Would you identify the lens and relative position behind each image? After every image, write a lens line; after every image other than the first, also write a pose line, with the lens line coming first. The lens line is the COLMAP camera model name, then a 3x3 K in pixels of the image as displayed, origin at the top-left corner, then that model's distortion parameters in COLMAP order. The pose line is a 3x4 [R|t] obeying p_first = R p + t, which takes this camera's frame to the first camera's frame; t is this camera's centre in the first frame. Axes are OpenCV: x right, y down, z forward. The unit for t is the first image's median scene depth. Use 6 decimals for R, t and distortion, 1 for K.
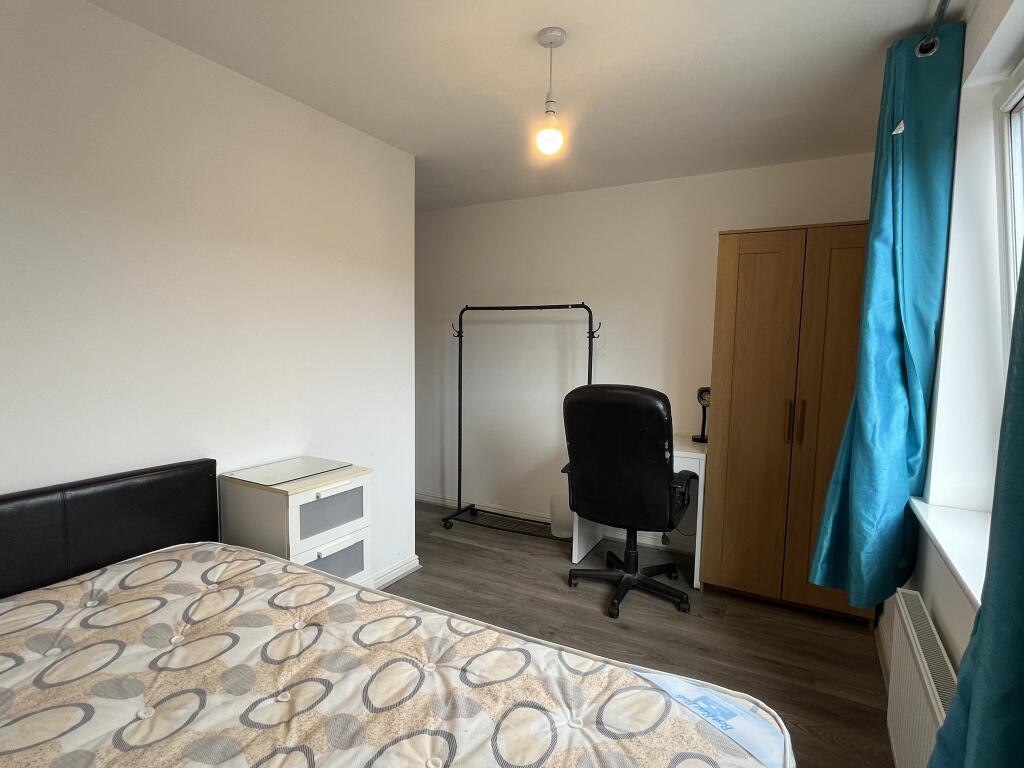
lens RADIAL K [[536.5, 0, 512.0], [0, 536.5, 384.0], [0, 0, 1]] dist [-0.001637, -0.001694]
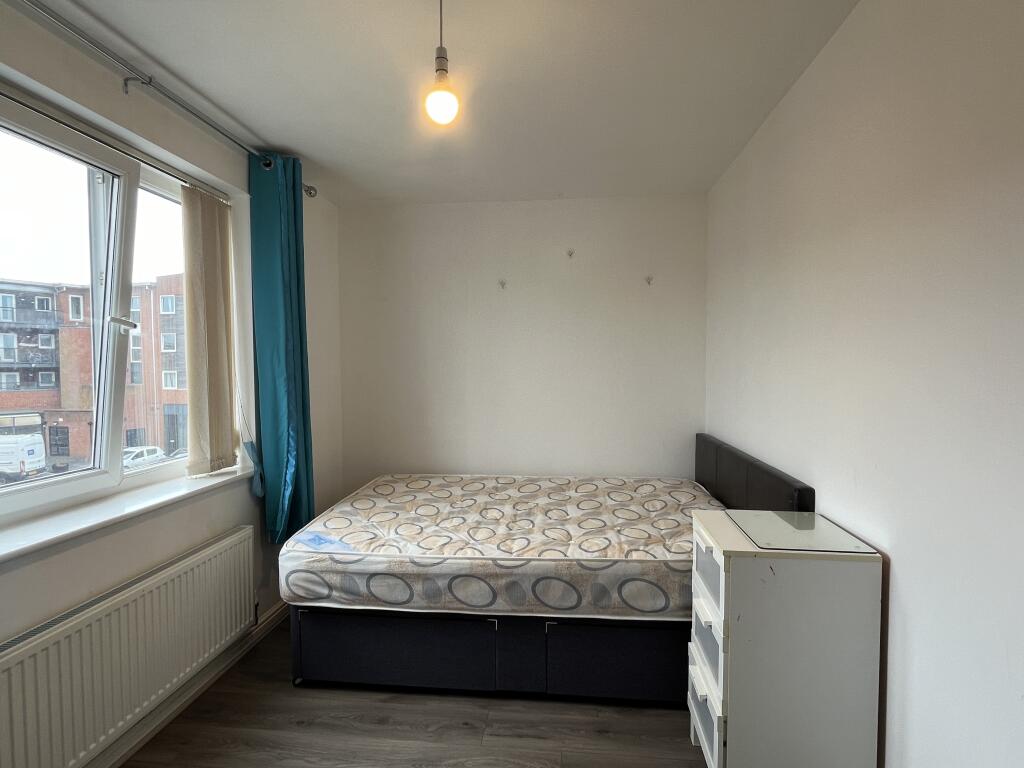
lens RADIAL K [[536.5, 0, 512.0], [0, 536.5, 384.0], [0, 0, 1]] dist [-0.001637, -0.001694]
pose [[-0.921422, 0.006834, -0.388503, 0.416846], [-0.036051, 0.994029, 0.102988, -0.183176], [0.386887, 0.108901, -0.915674, 2.637098]]
